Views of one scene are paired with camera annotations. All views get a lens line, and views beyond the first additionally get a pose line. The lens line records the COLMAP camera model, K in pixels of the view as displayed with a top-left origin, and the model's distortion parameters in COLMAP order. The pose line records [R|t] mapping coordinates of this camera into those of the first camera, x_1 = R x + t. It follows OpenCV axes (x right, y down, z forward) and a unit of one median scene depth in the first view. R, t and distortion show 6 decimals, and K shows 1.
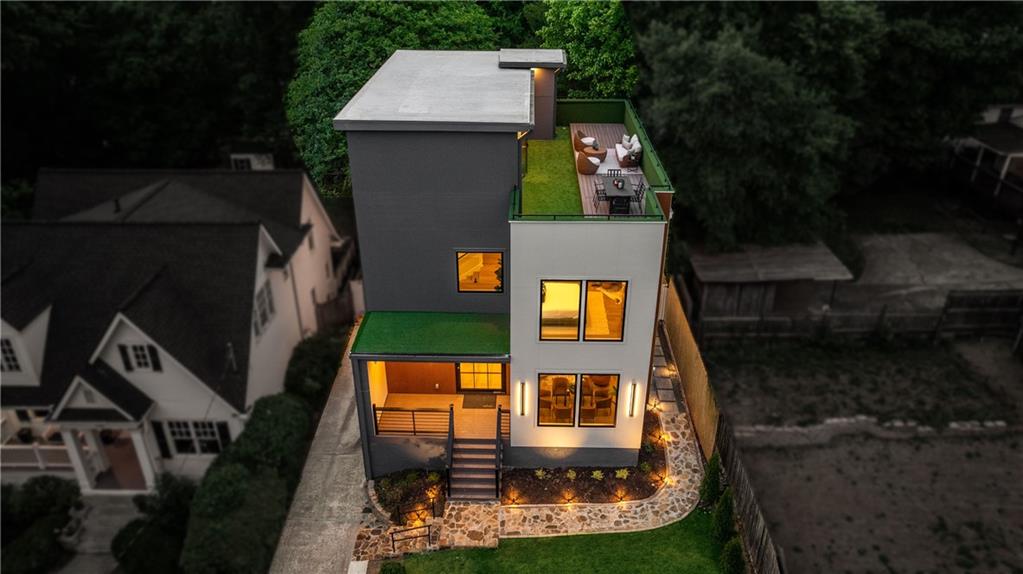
lens RADIAL K [[746.2, 0, 511.5], [0, 746.2, 287.0], [0, 0, 1]] dist [-0.011497, -0.004713]
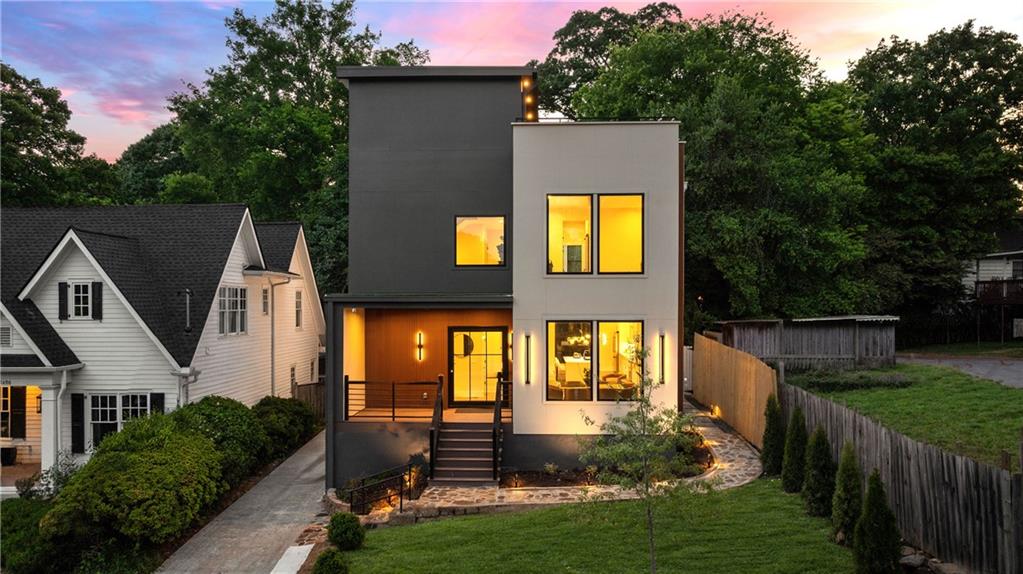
lens RADIAL K [[754.1, 0, 511.5], [0, 754.1, 287.0], [0, 0, 1]] dist [-0.011437, 0.000461]
pose [[0.999908, -0.000238, -0.013533, 0.008240], [-0.006267, 0.878054, -0.478520, 0.474672], [0.011996, 0.478561, 0.877972, 0.230740]]
